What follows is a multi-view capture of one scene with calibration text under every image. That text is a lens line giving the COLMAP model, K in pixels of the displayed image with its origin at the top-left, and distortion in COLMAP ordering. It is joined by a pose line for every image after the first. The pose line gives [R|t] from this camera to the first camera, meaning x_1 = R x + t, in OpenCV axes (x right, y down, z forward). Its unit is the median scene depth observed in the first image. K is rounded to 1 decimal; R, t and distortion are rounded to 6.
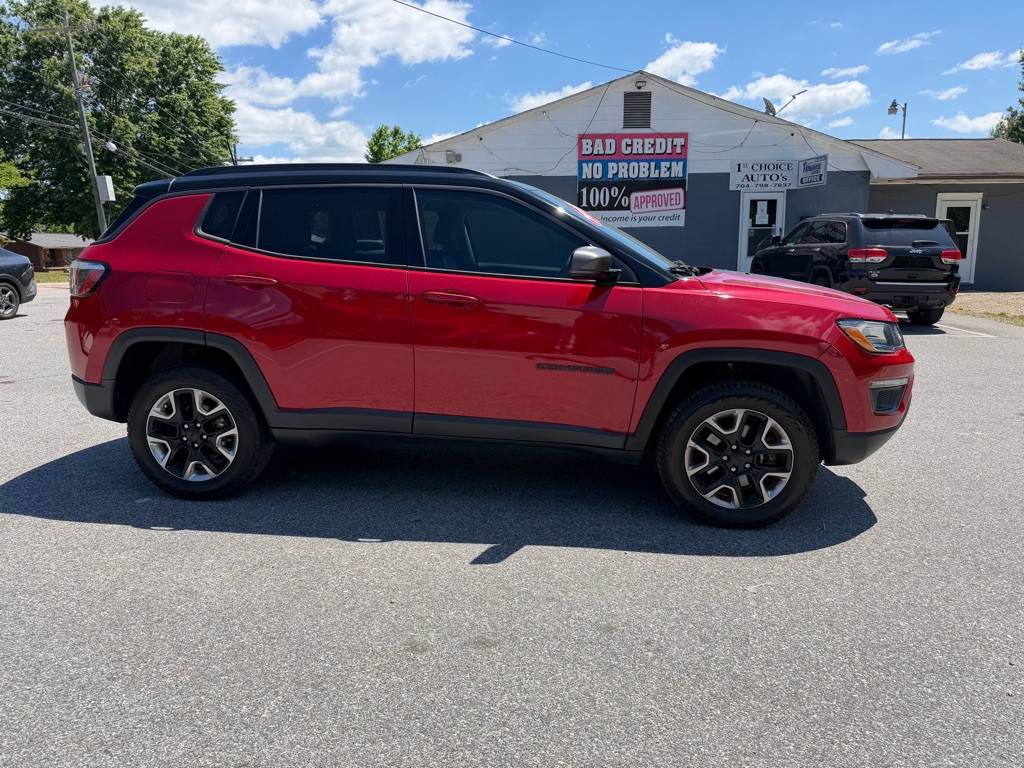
lens RADIAL K [[729.2, 0, 506.7], [0, 729.2, 399.0], [0, 0, 1]] dist [0.012386, -0.026703]
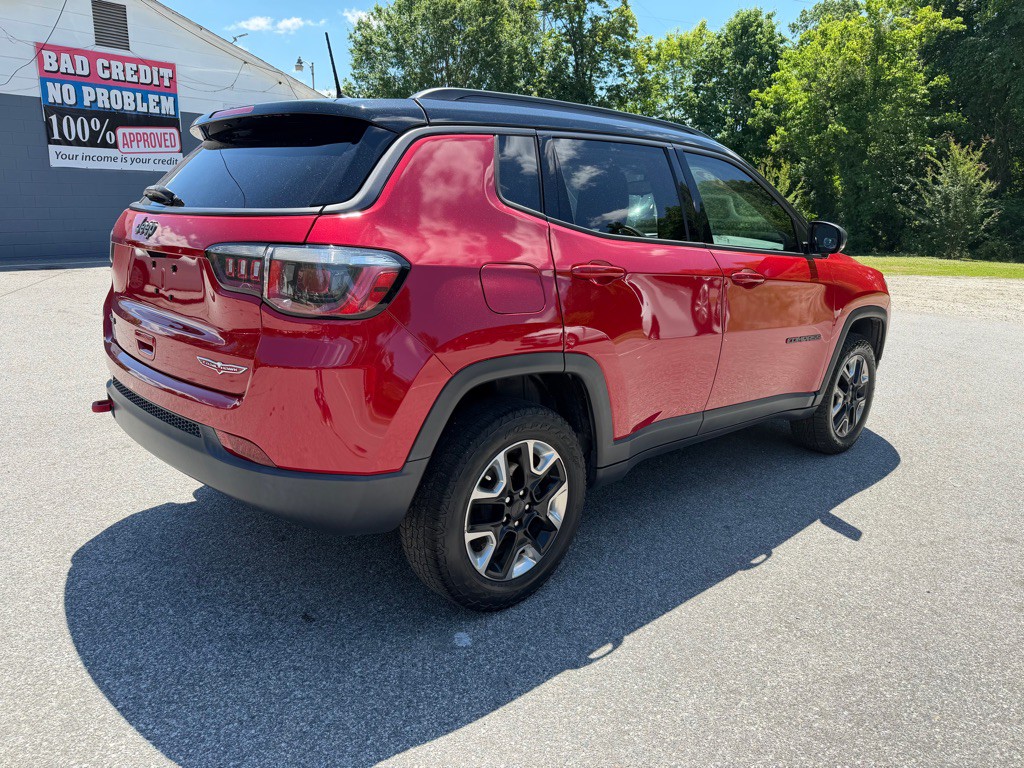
lens RADIAL K [[729.2, 0, 511.4], [0, 729.2, 392.2], [0, 0, 1]] dist [0.012386, -0.026703]
pose [[0.640303, -0.167419, 0.749655, -0.211624], [0.121379, 0.985749, 0.116472, -0.030842], [-0.758472, 0.016415, 0.651499, 0.134370]]
